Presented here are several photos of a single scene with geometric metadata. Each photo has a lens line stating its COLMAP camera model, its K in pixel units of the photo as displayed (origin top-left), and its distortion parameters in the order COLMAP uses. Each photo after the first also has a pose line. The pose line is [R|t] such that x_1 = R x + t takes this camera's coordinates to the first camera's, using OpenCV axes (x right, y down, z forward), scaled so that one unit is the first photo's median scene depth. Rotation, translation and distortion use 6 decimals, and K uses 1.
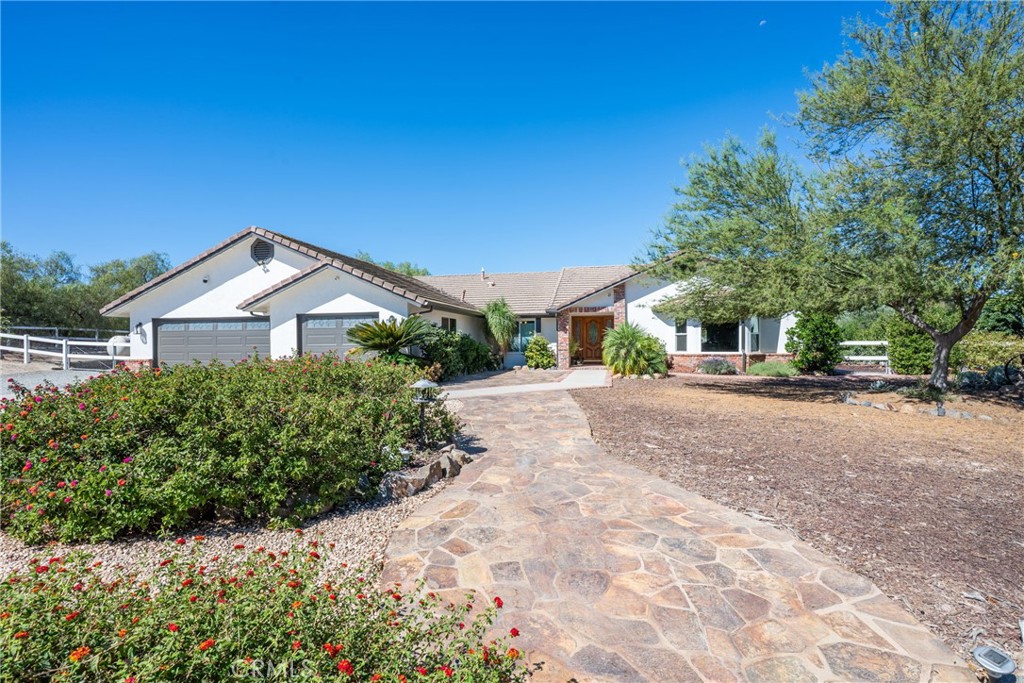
lens RADIAL K [[482.0, 0, 512.0], [0, 482.0, 341.5], [0, 0, 1]] dist [0.002219, 0.000353]
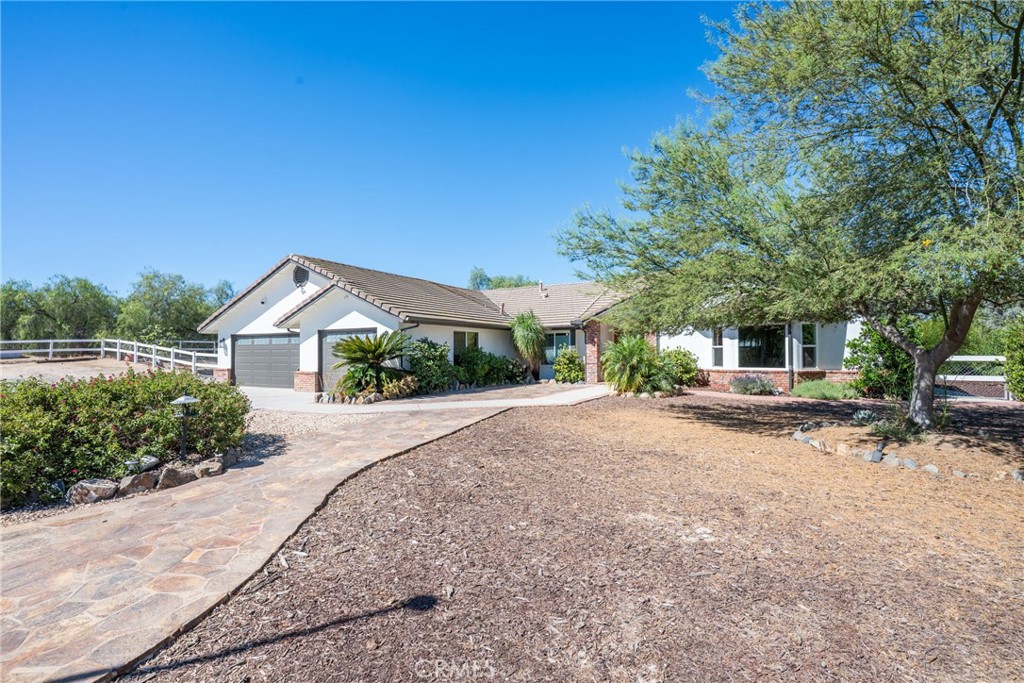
lens RADIAL K [[482.0, 0, 512.0], [0, 482.0, 341.5], [0, 0, 1]] dist [0.002219, 0.000353]
pose [[0.955847, -0.004440, -0.293831, 0.275371], [-0.001596, 0.999793, -0.020298, -0.007419], [0.293861, 0.019870, 0.955642, 0.058264]]
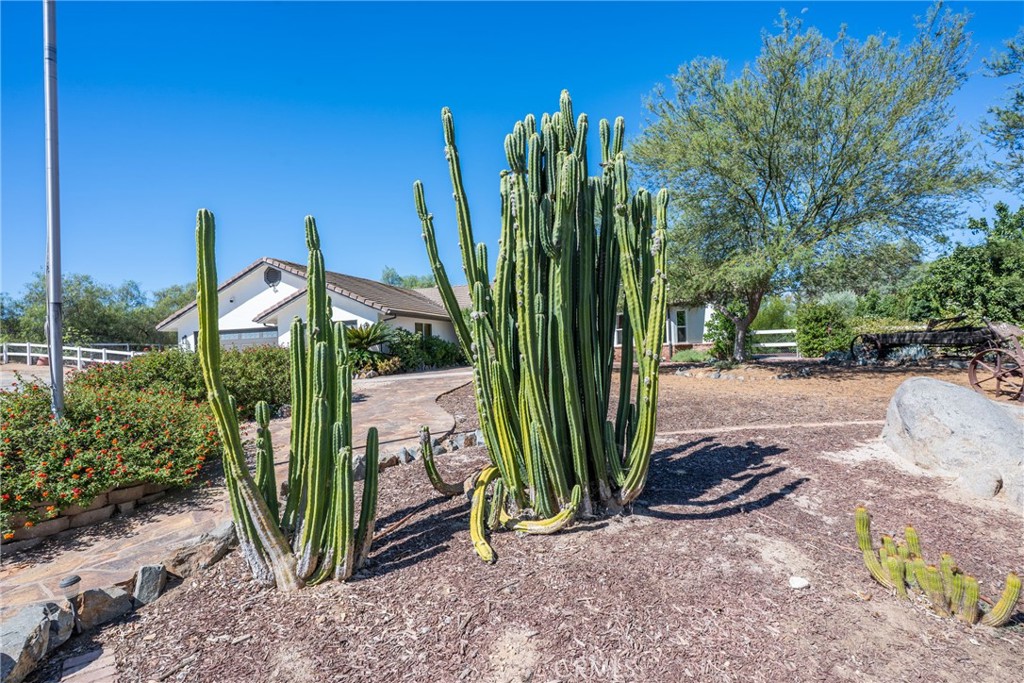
lens RADIAL K [[477.8, 0, 512.0], [0, 477.8, 341.5], [0, 0, 1]] dist [0.004697, 0.000584]
pose [[0.995775, -0.033149, -0.085630, 0.206139], [0.032066, 0.999388, -0.013987, 0.023332], [0.086041, 0.011182, 0.996229, -0.197298]]
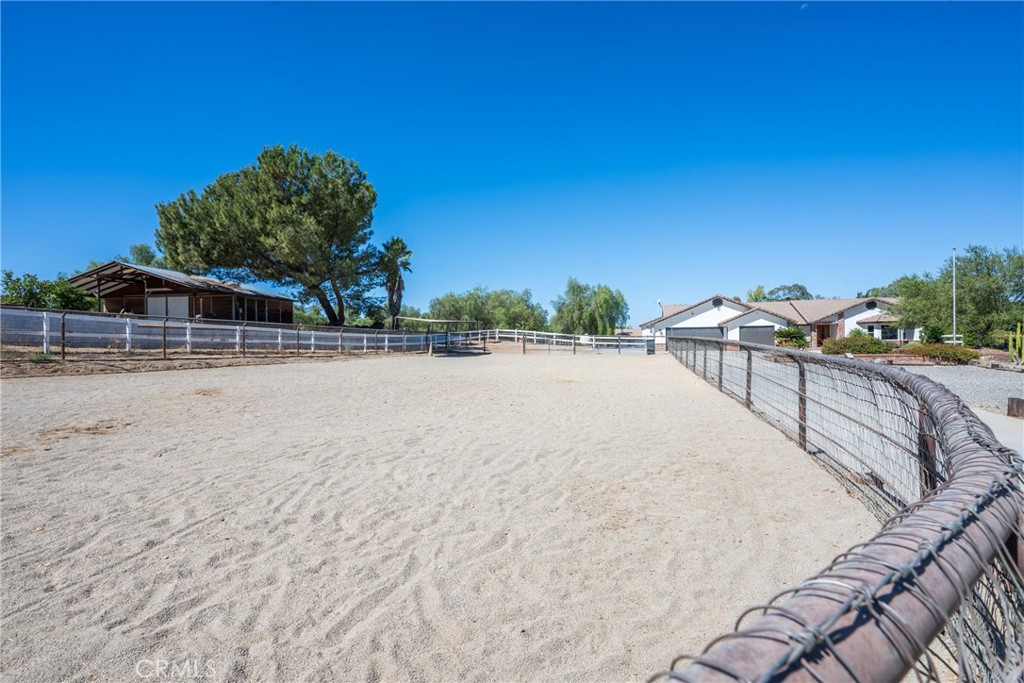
lens RADIAL K [[490.0, 0, 511.1], [0, 490.0, 348.1], [0, 0, 1]] dist [0.003122, 0.000568]
pose [[0.997122, -0.001819, -0.075786, -1.387903], [0.002071, 0.999993, 0.003241, 0.055094], [0.075779, -0.003389, 0.997119, -1.753438]]
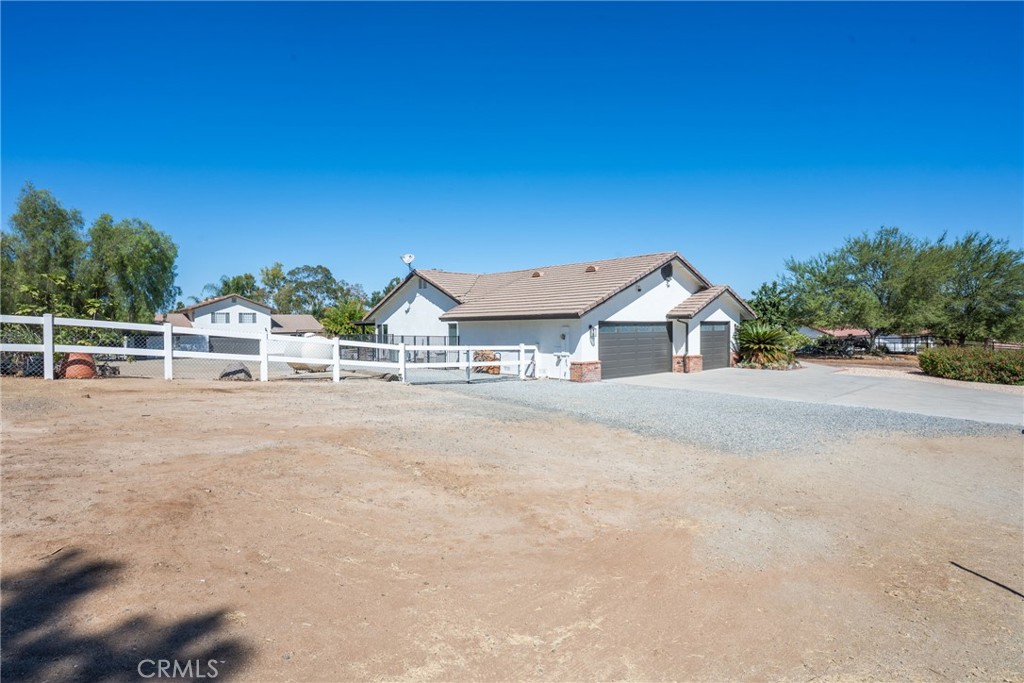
lens RADIAL K [[510.0, 0, 512.3], [0, 510.0, 328.1], [0, 0, 1]] dist [0.002316, 0.000300]
pose [[0.596109, 0.002268, 0.802901, -1.744468], [0.002485, 0.999986, -0.004669, -0.027936], [-0.802900, 0.004778, 0.596095, 0.490904]]
